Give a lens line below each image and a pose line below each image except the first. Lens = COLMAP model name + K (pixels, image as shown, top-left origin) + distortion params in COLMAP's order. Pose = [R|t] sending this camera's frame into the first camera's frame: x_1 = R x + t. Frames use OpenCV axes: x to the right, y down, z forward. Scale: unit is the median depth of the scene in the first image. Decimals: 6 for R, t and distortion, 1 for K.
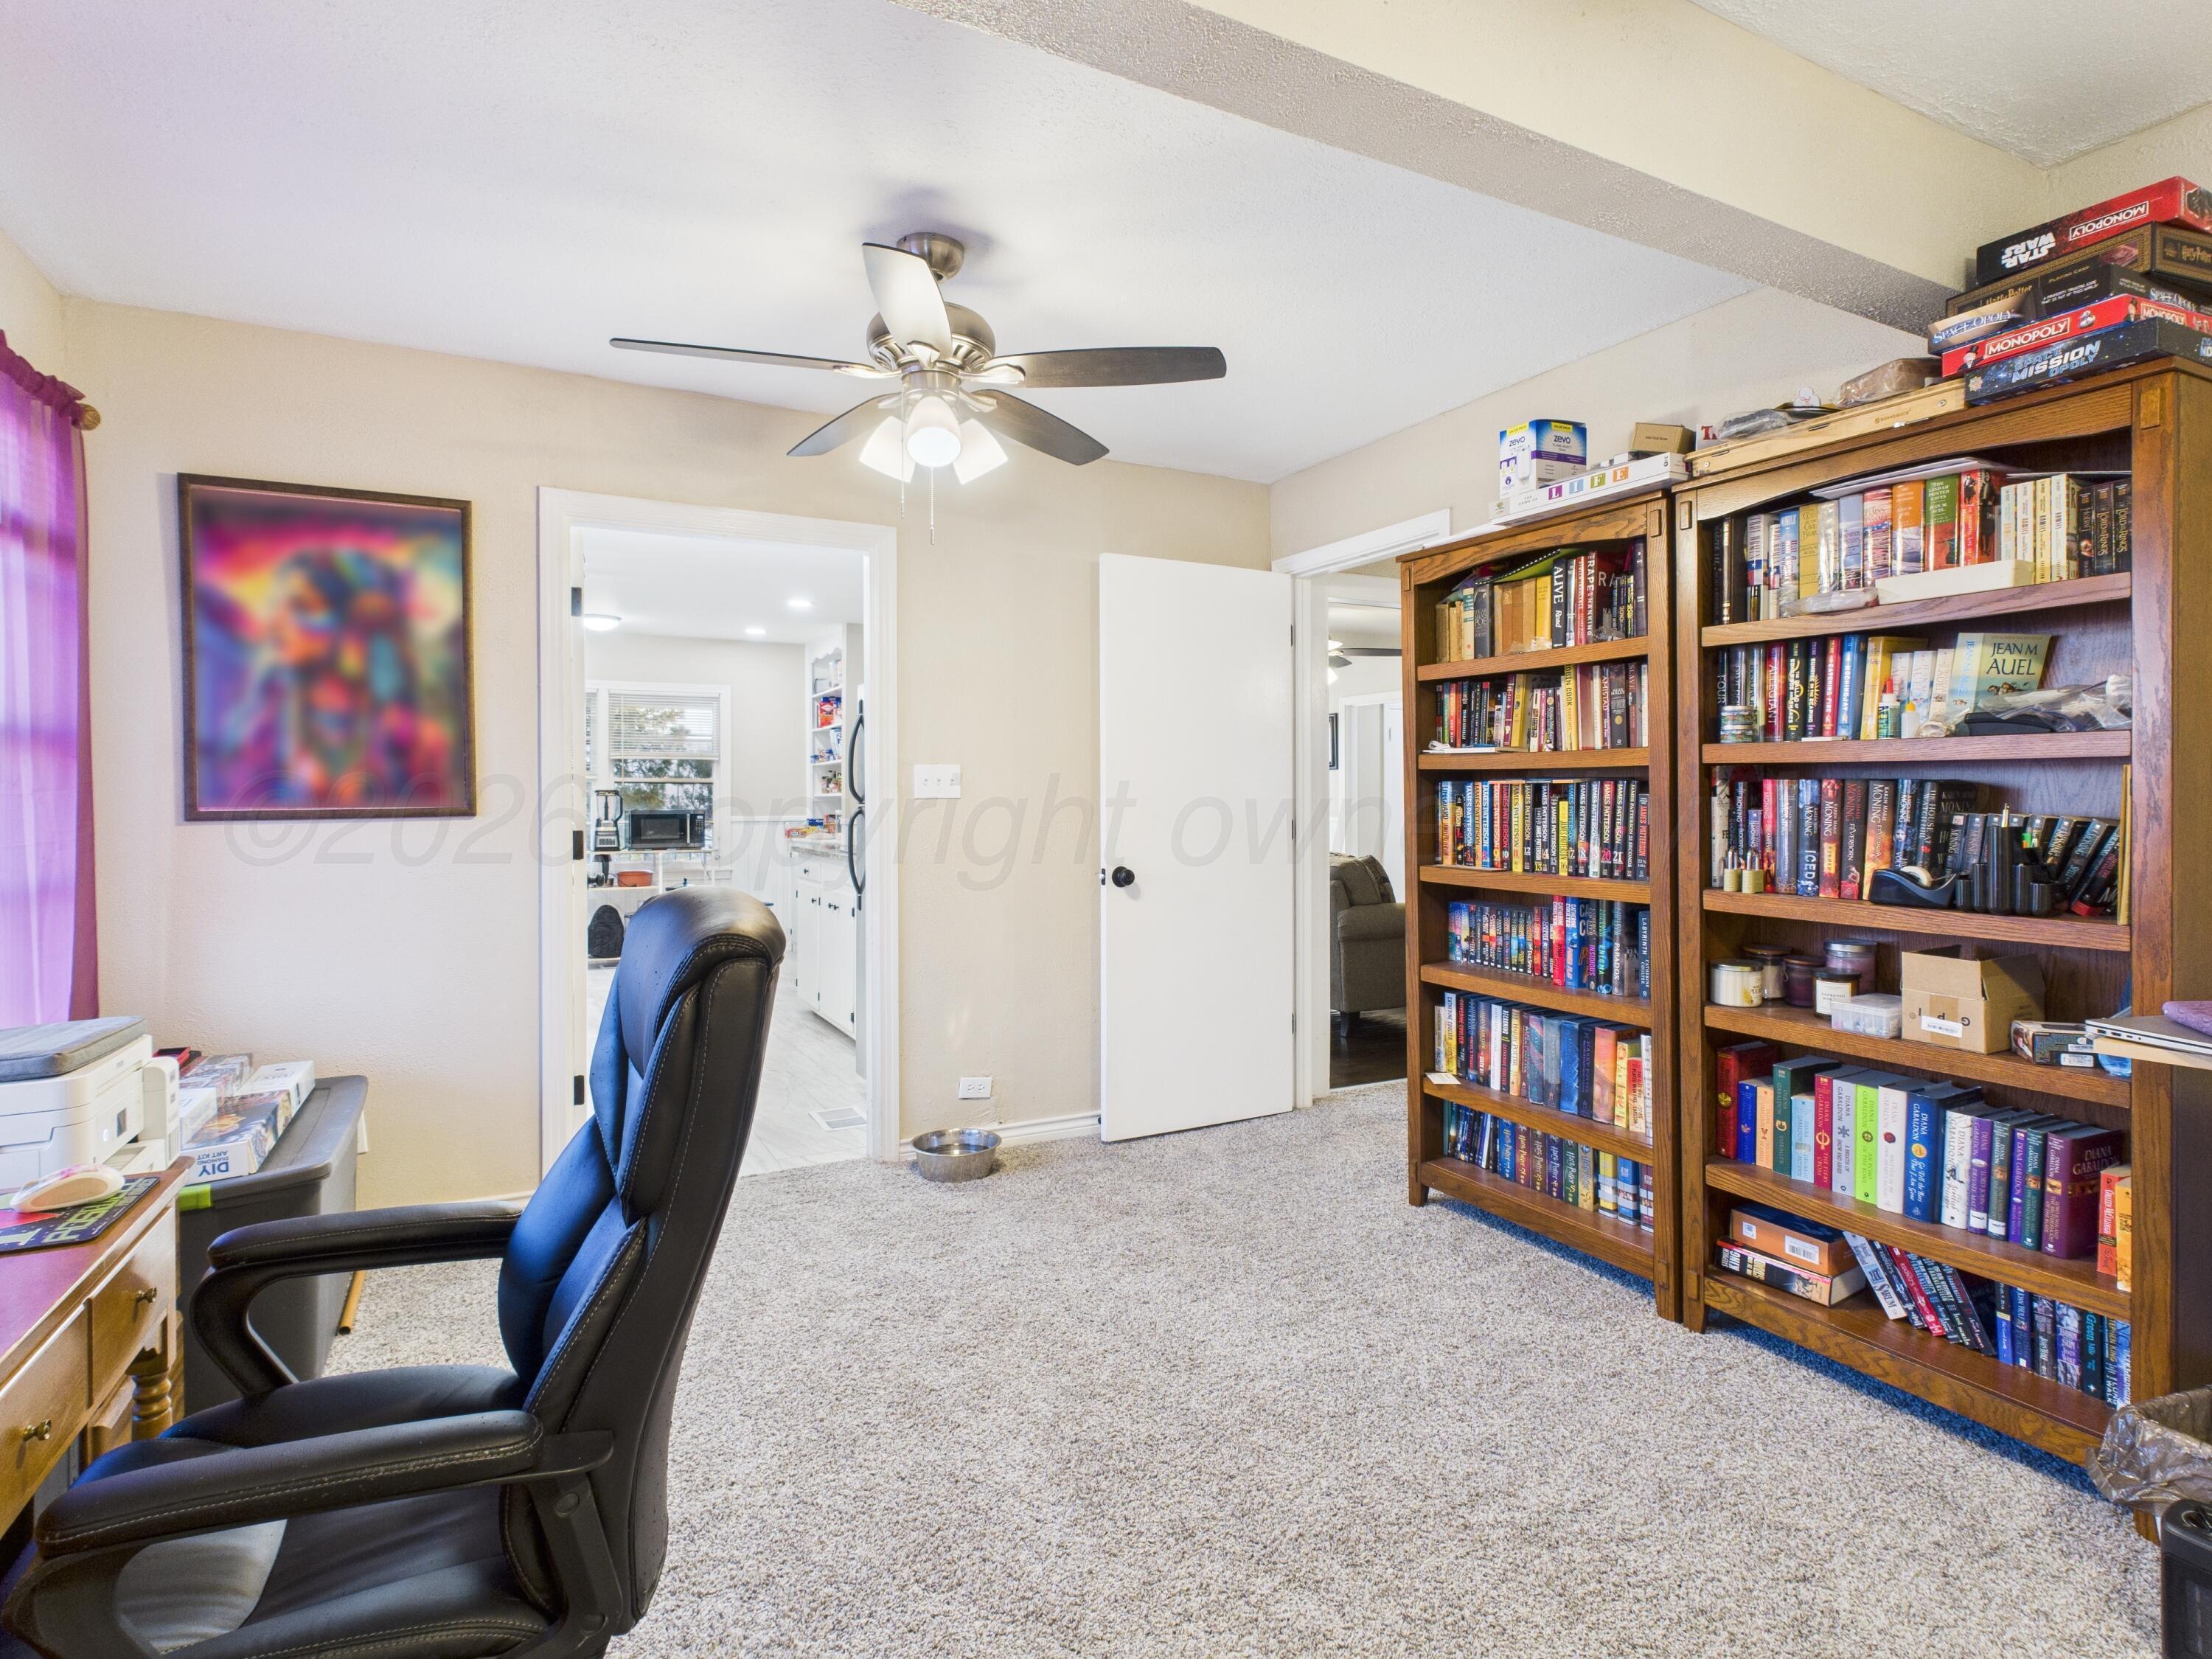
lens RADIAL K [[1163.5, 0, 1110.8], [0, 1163.5, 822.2], [0, 0, 1]] dist [-0.001434, -0.000920]
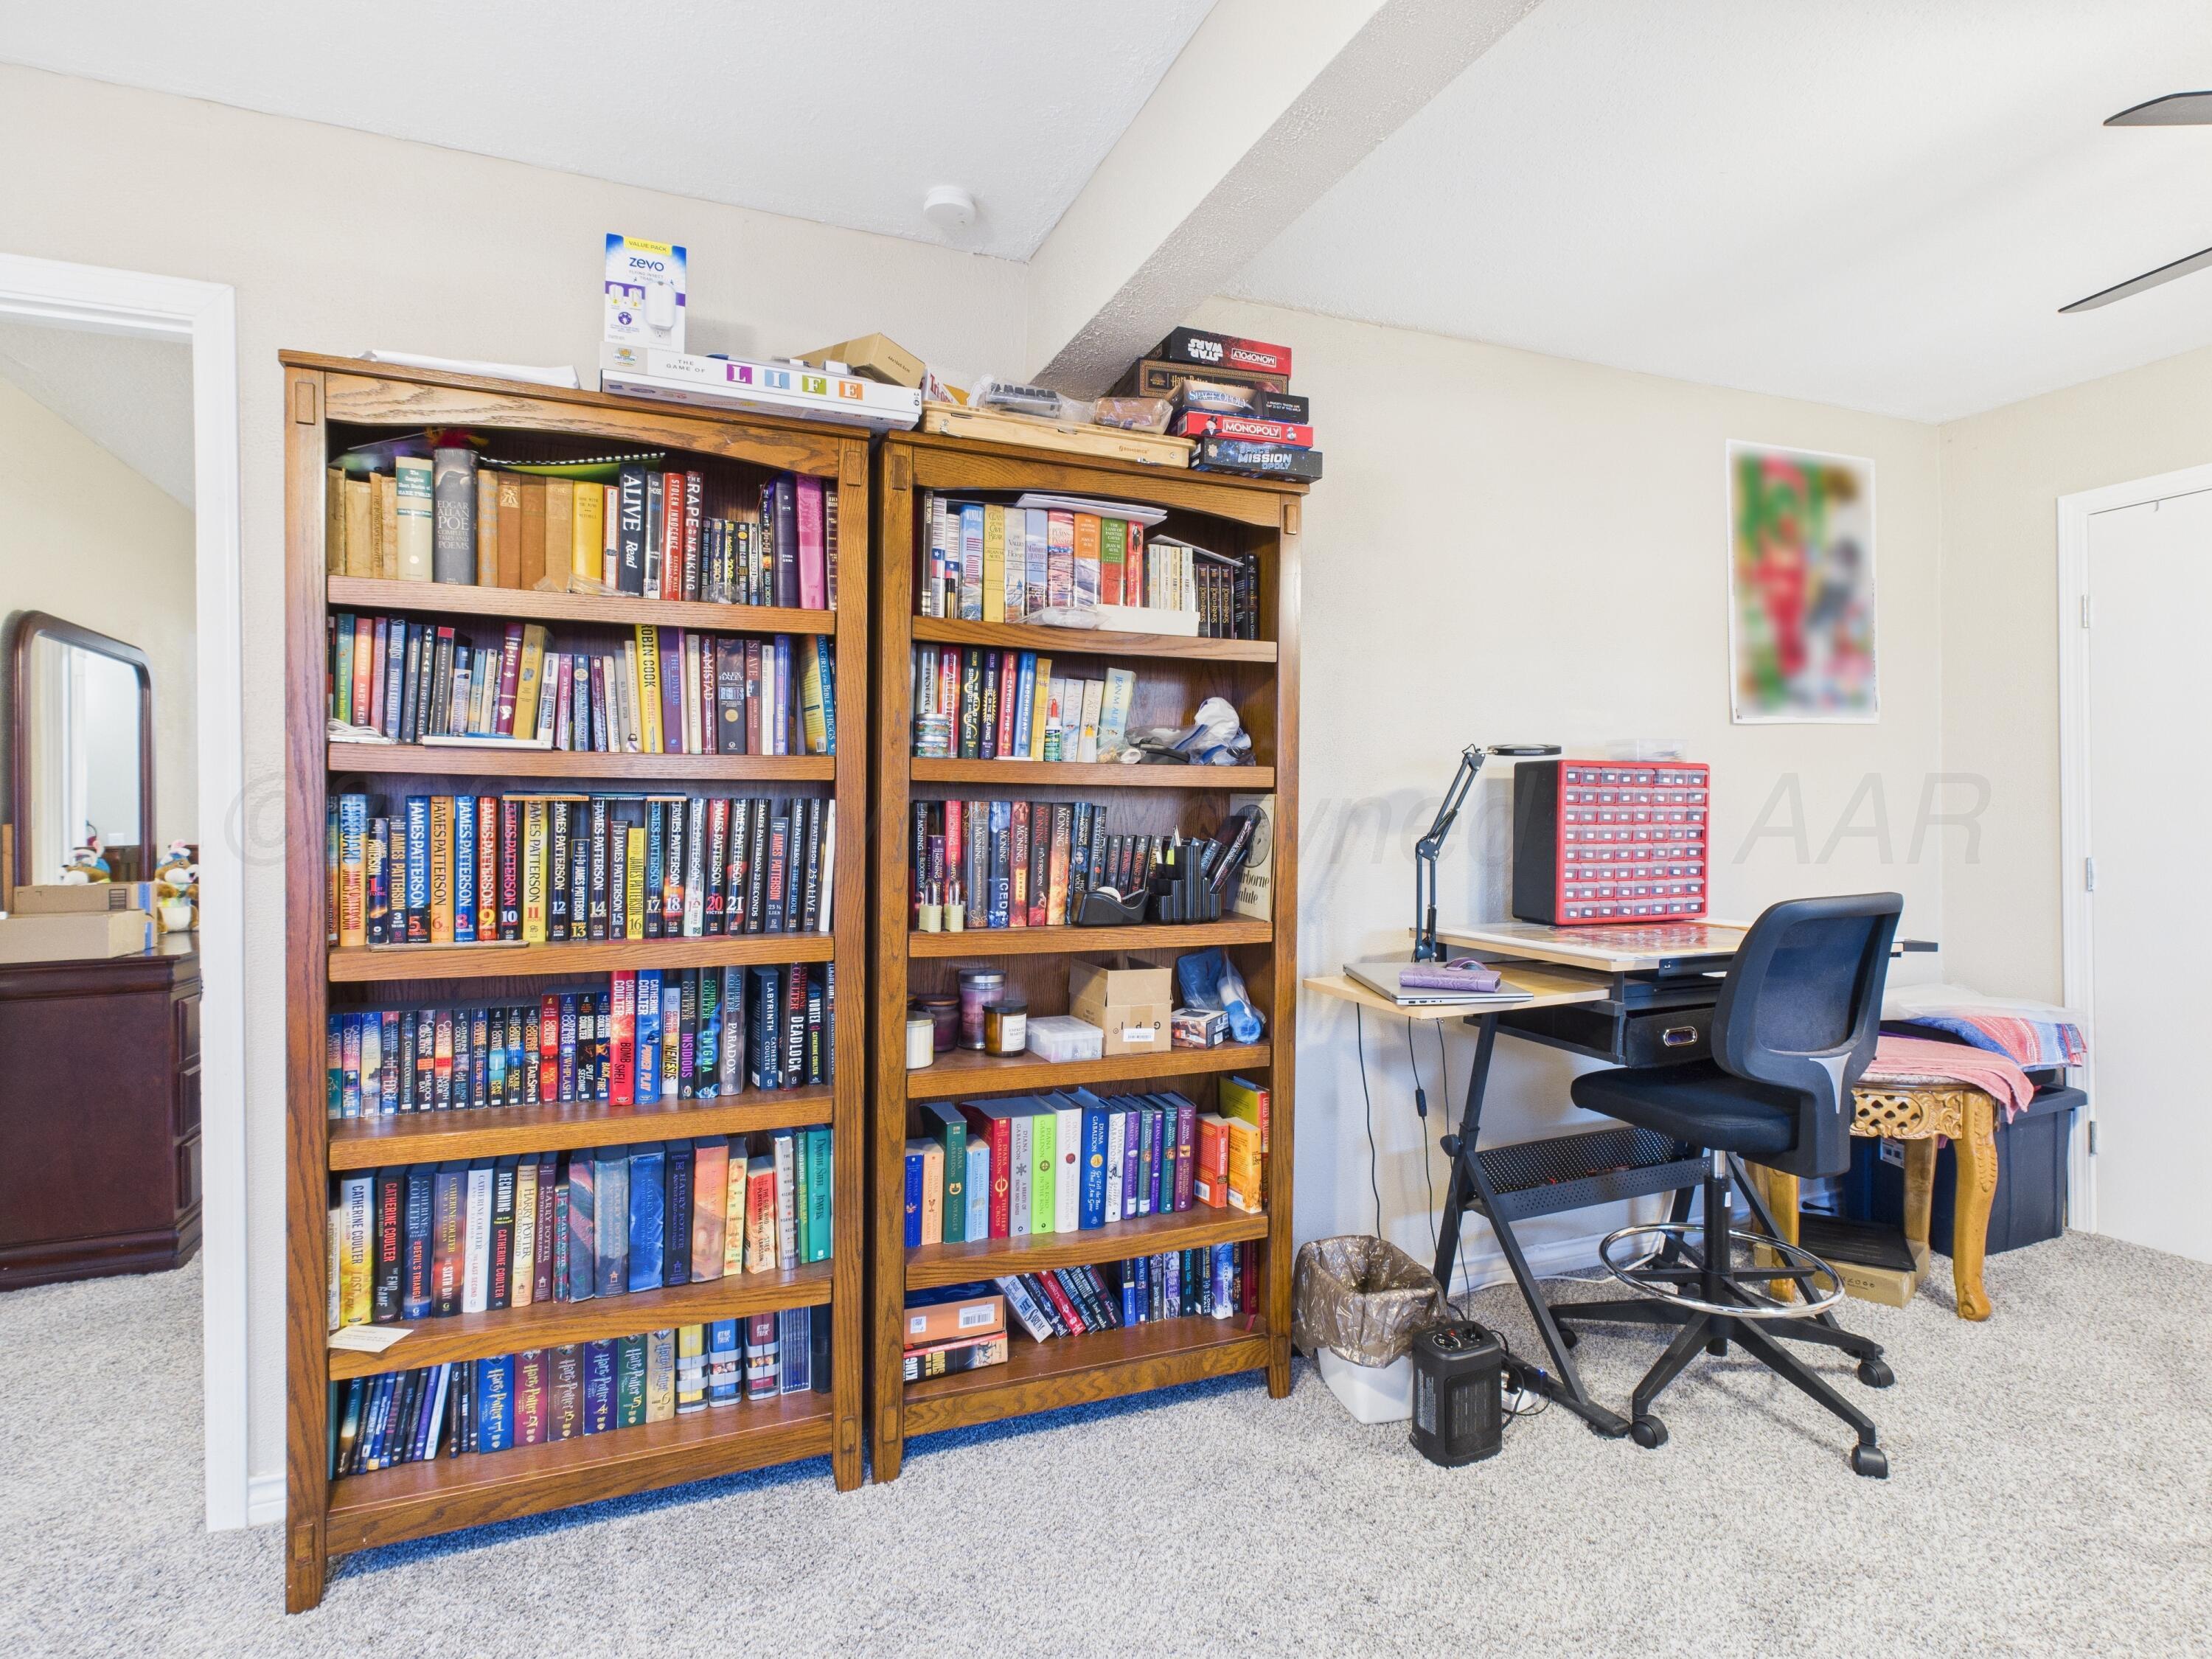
lens RADIAL K [[1163.5, 0, 1110.8], [0, 1163.5, 822.2], [0, 0, 1]] dist [-0.001434, -0.000920]
pose [[0.088402, -0.004038, 0.996077, -0.296619], [0.024417, 0.999700, 0.001886, -0.018758], [-0.995786, 0.024155, 0.088474, 0.782260]]
